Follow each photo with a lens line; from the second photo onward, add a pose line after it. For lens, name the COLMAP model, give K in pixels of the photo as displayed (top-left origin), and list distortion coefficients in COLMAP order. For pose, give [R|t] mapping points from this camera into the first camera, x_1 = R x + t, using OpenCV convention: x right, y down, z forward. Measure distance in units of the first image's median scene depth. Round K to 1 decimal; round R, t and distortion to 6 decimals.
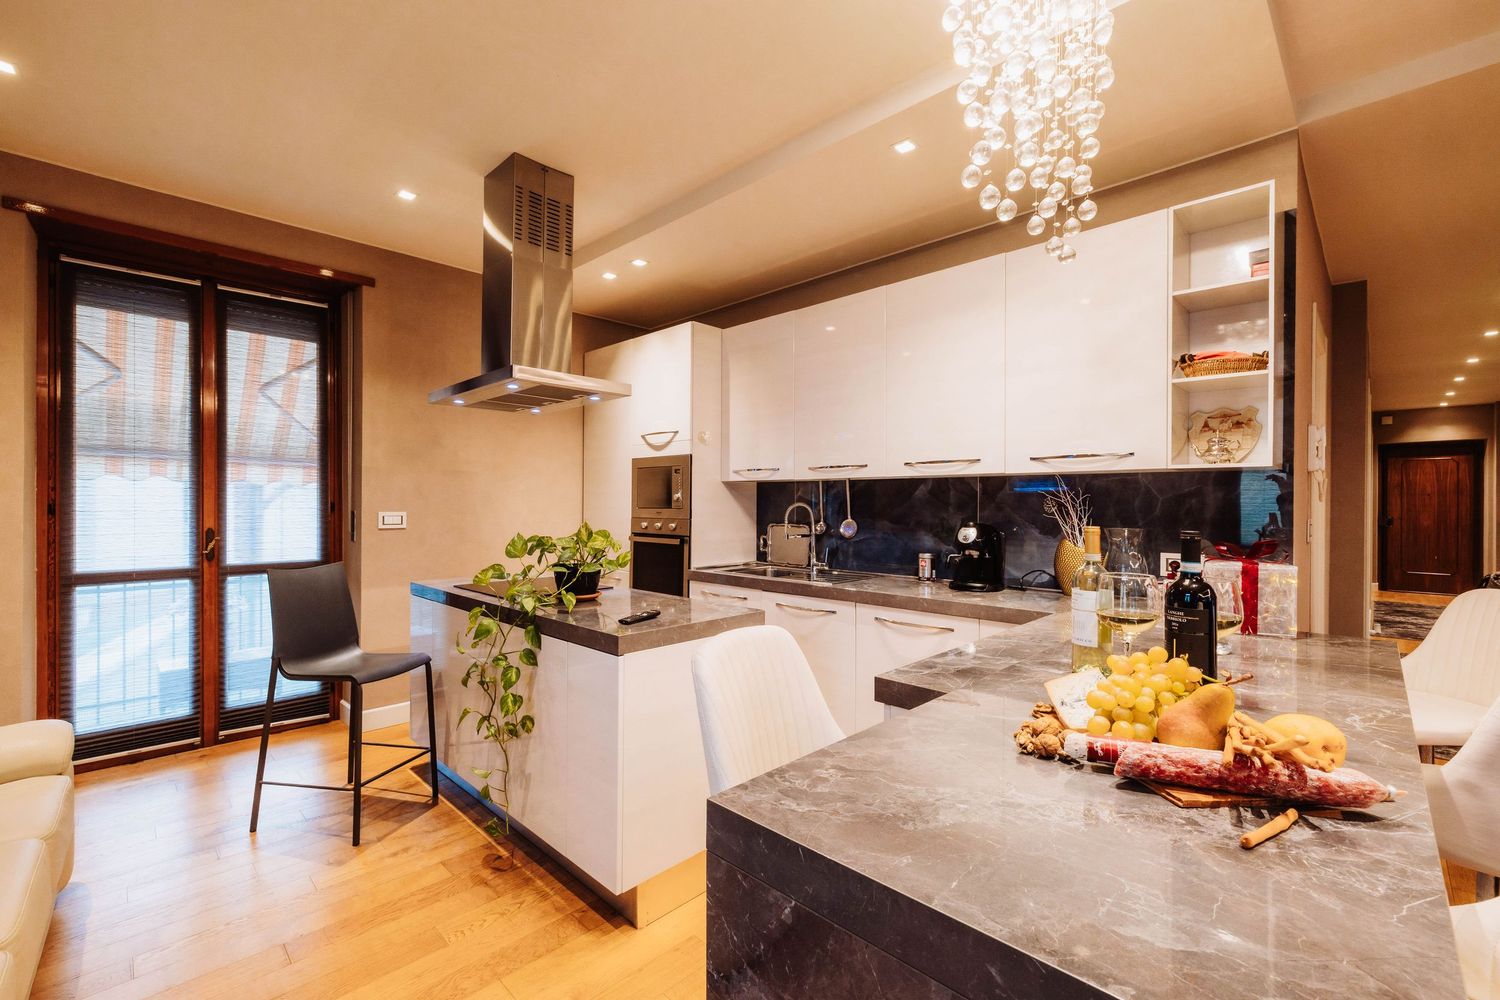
lens RADIAL K [[621.3, 0, 750.0], [0, 621.3, 500.0], [0, 0, 1]] dist [0.000862, 0.000262]
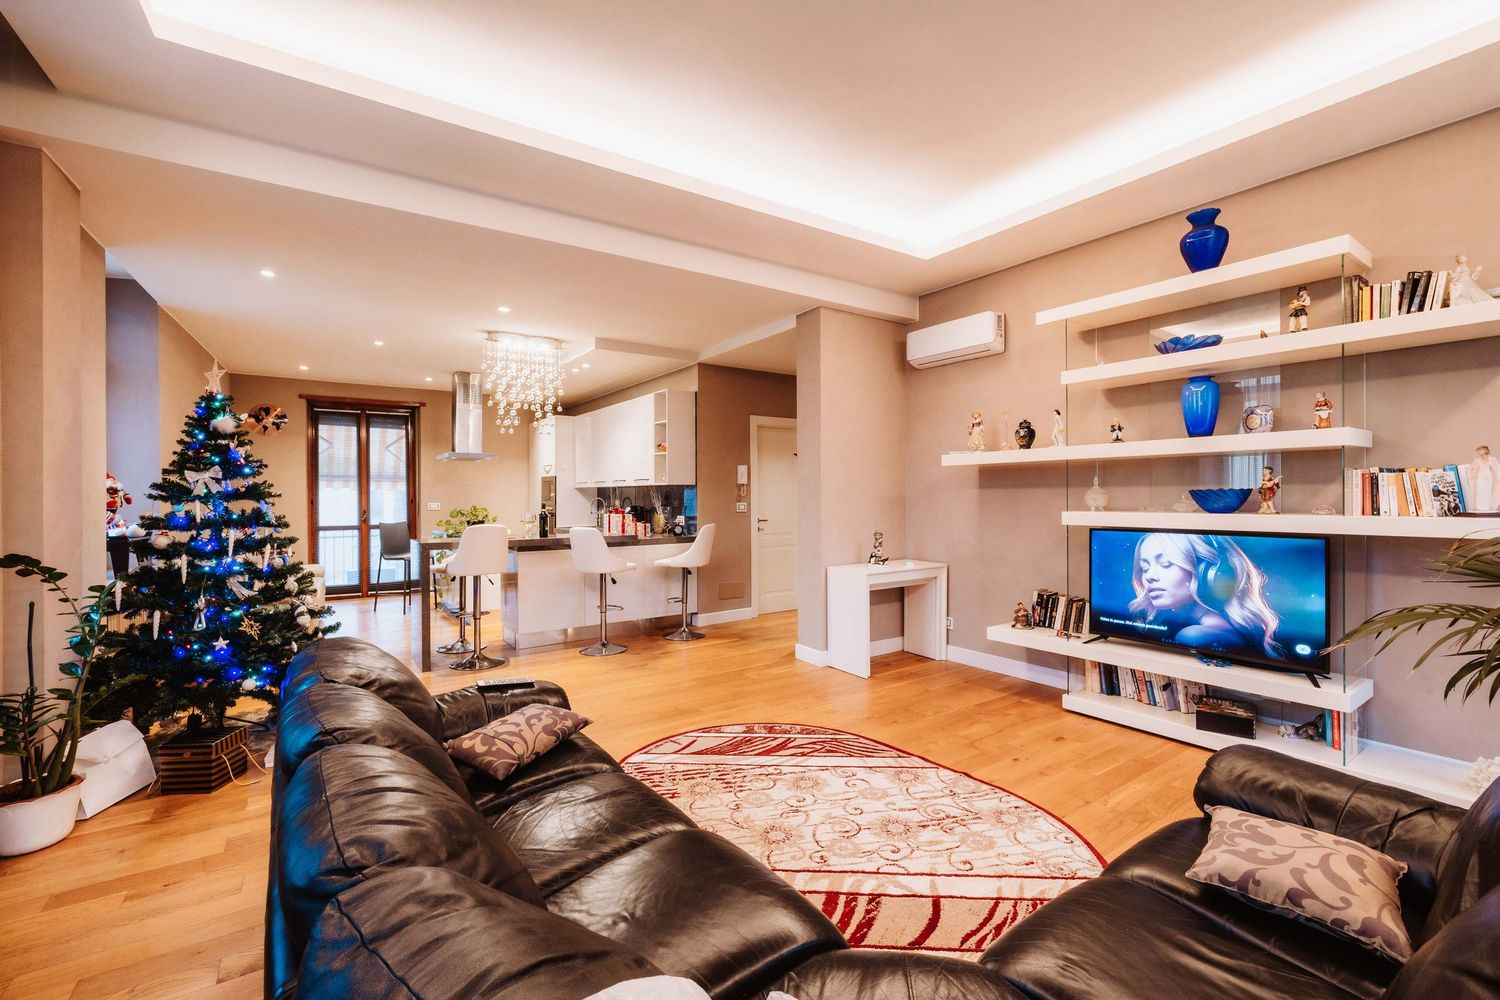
lens RADIAL K [[640.5, 0, 750.0], [0, 640.5, 500.0], [0, 0, 1]] dist [-0.001377, -0.000084]
pose [[0.981540, -0.004203, -0.191213, 1.077915], [0.004512, 0.999989, 0.001180, 0.012160], [0.191206, -0.002021, 0.981548, -1.157498]]
